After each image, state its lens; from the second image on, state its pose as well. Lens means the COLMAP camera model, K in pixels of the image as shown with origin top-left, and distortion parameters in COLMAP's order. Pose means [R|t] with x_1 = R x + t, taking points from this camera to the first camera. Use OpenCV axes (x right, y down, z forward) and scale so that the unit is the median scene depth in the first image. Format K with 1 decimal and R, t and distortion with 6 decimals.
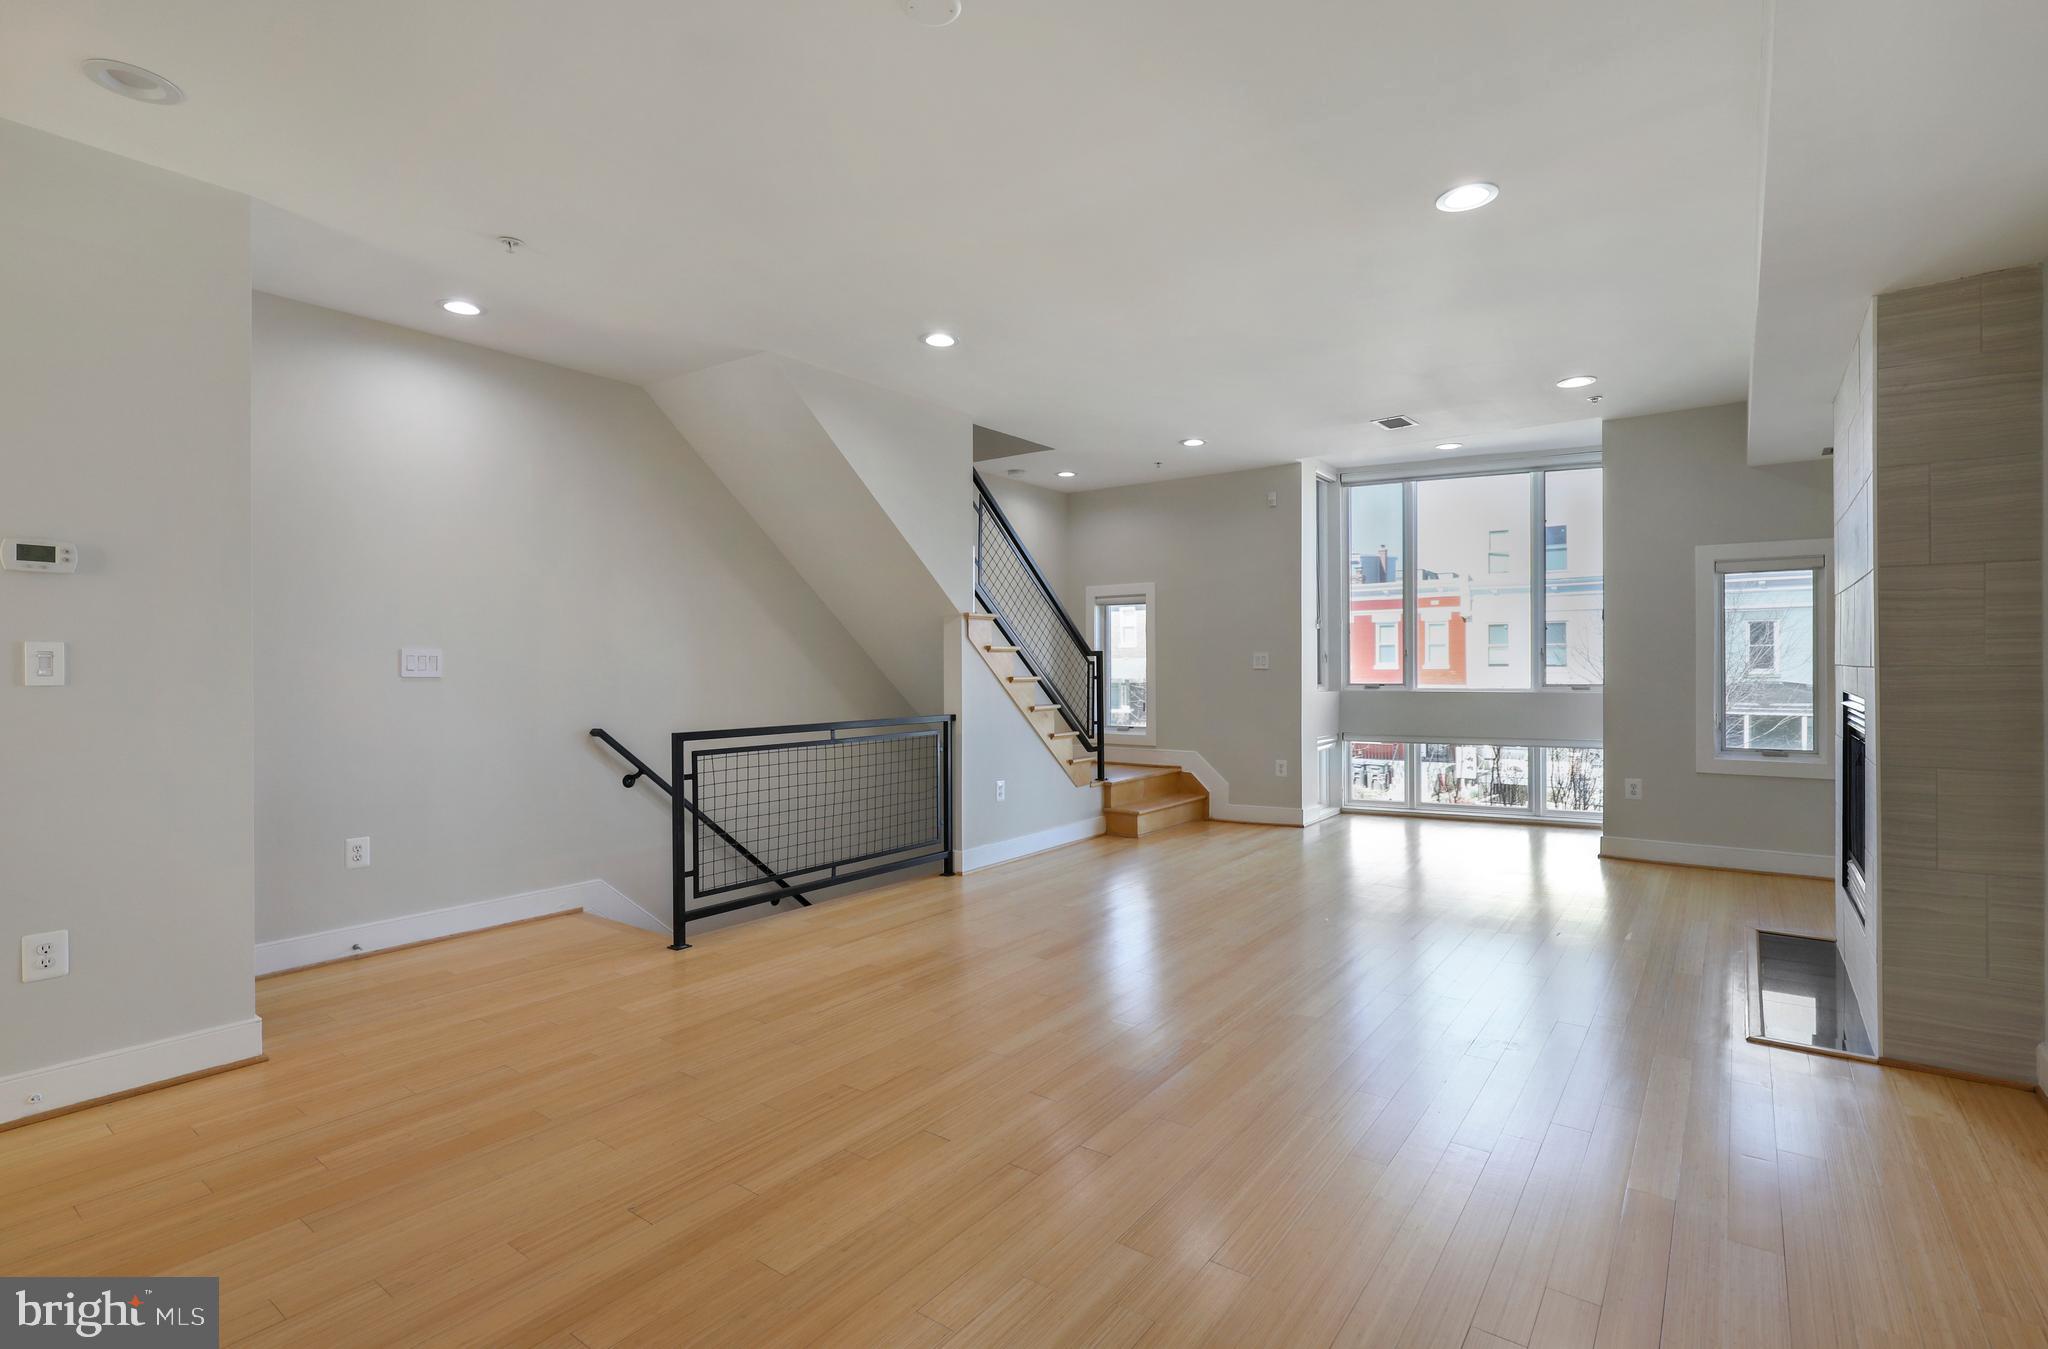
lens RADIAL K [[994.5, 0, 1022.7], [0, 994.5, 660.0], [0, 0, 1]] dist [-0.000465, -0.000333]
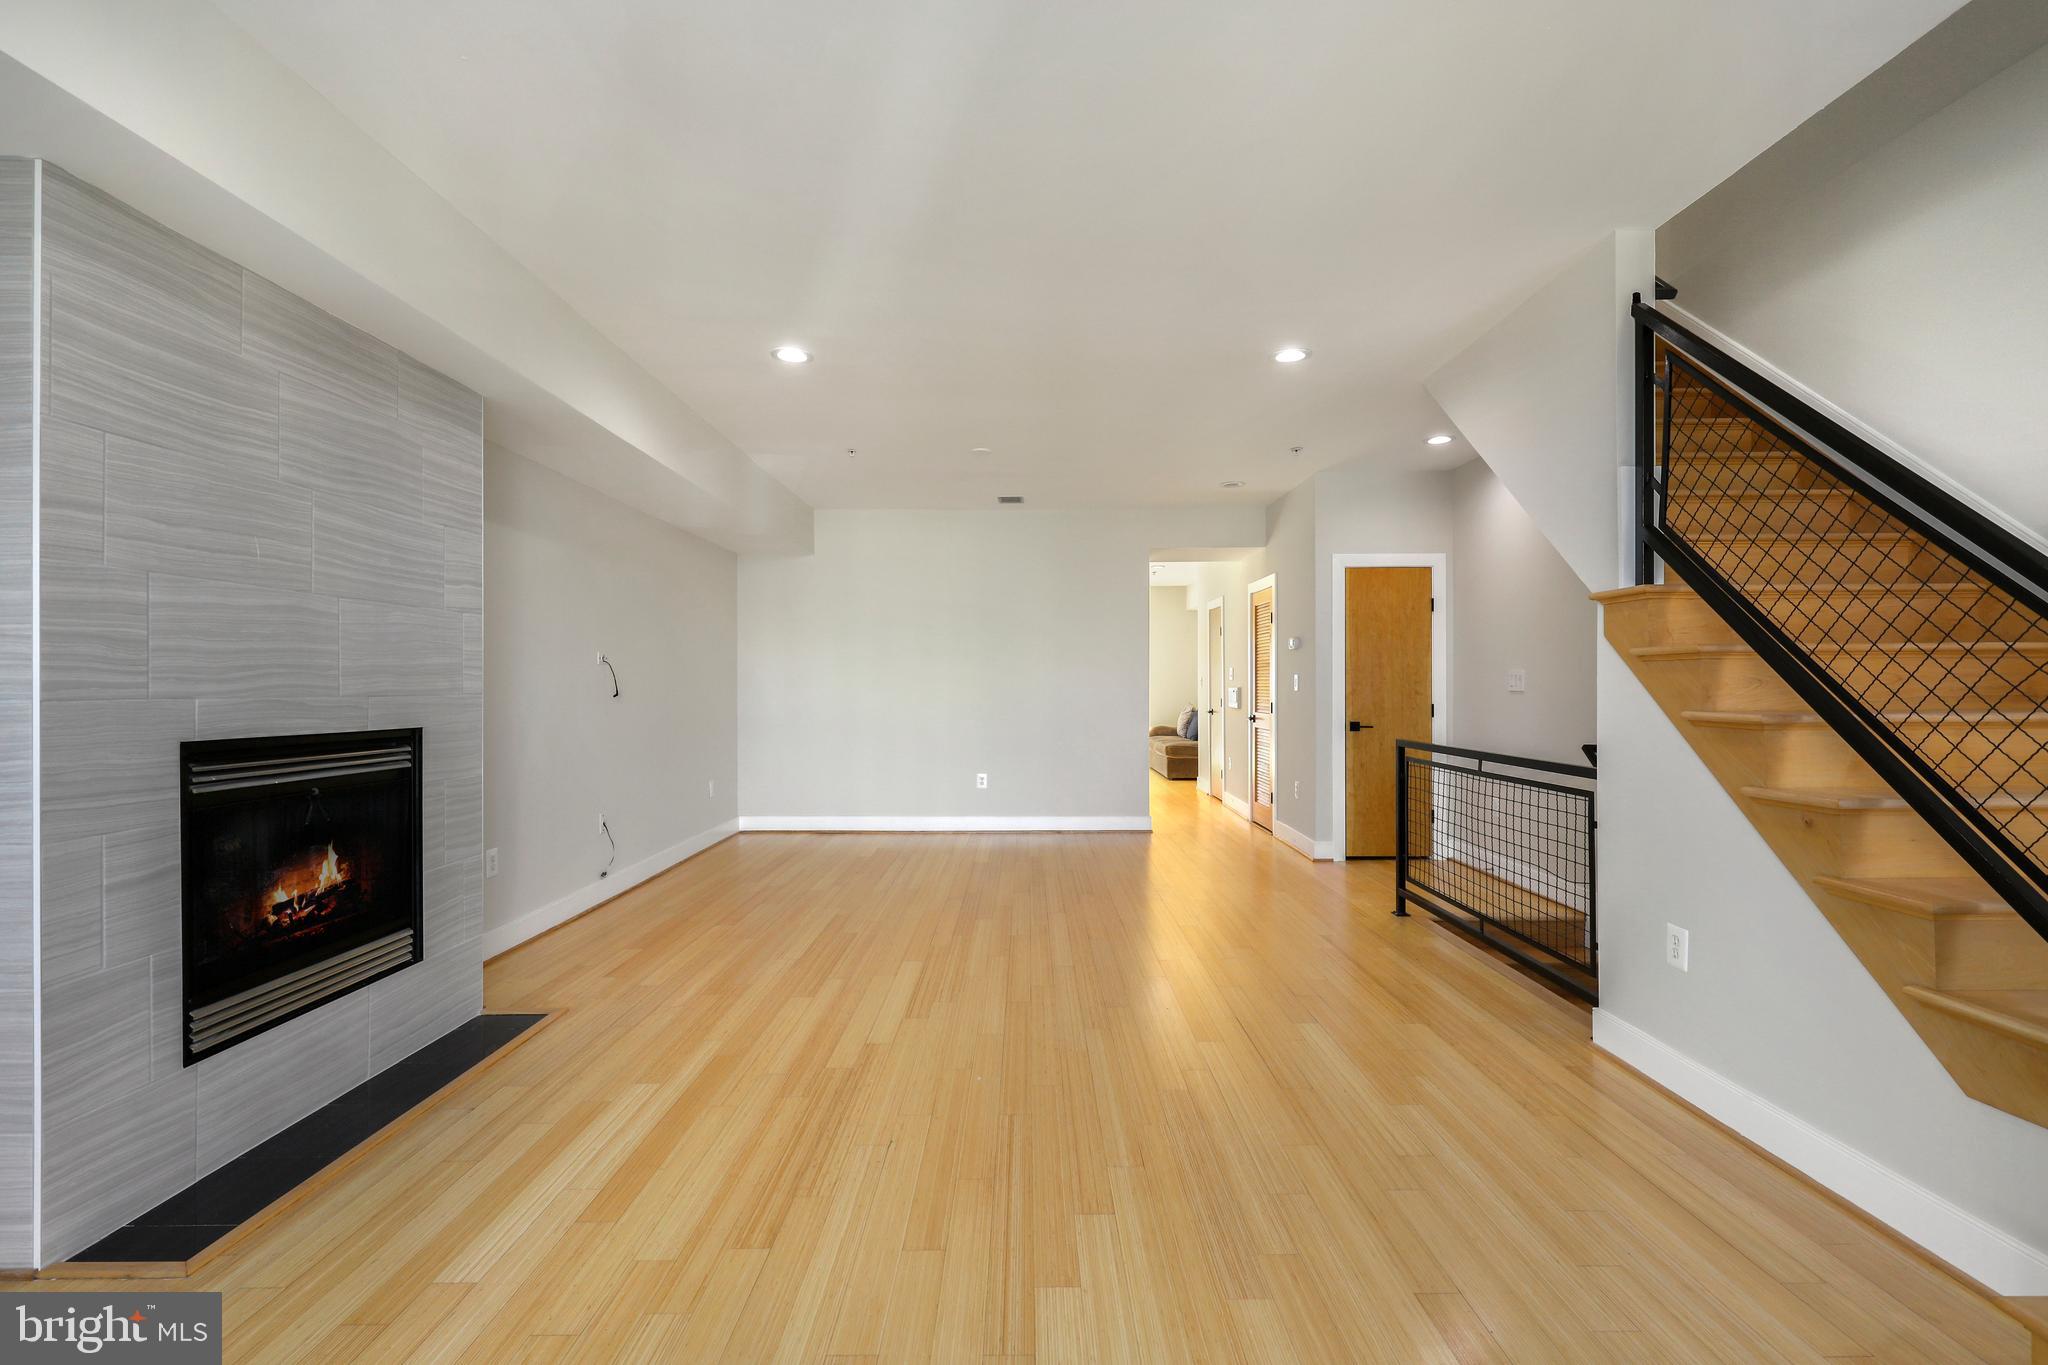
lens RADIAL K [[922.7, 0, 1024.0], [0, 922.7, 682.5], [0, 0, 1]] dist [0.002247, 0.000192]
pose [[-0.811807, 0.002746, -0.583919, 0.586214], [0.005519, 0.999980, -0.002970, 0.003649], [0.583899, -0.005634, -0.811807, 1.398004]]
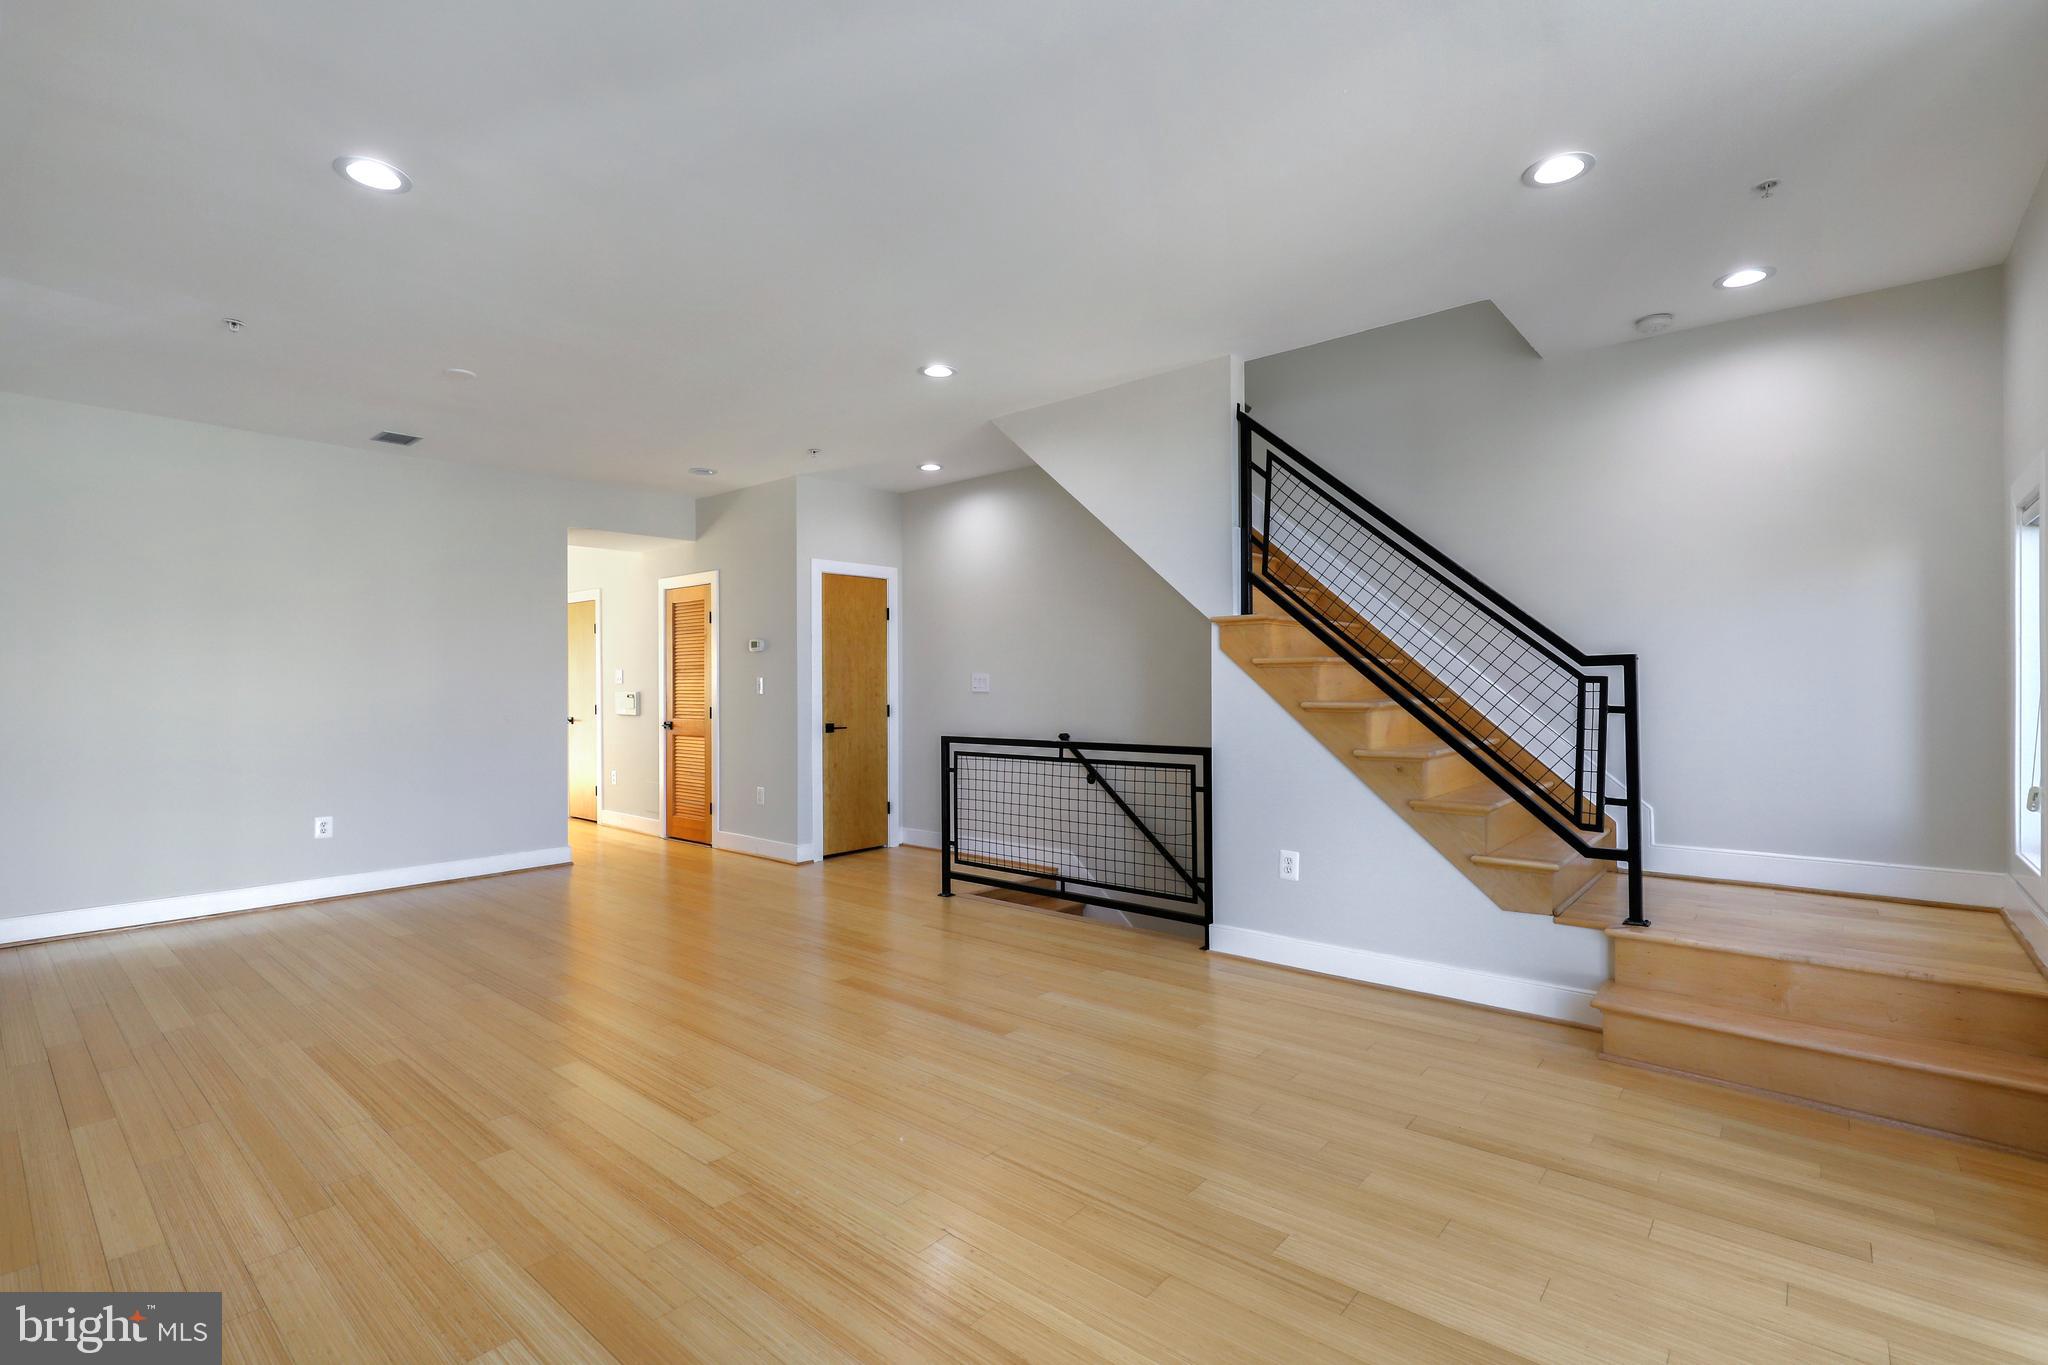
lens RADIAL K [[936.4, 0, 1031.8], [0, 936.4, 679.5], [0, 0, 1]] dist [0.002013, 0.000020]
pose [[-0.086570, -0.003673, -0.996239, 0.768331], [0.009677, 0.999943, -0.004527, 0.003085], [0.996199, -0.010033, -0.086530, 1.039072]]
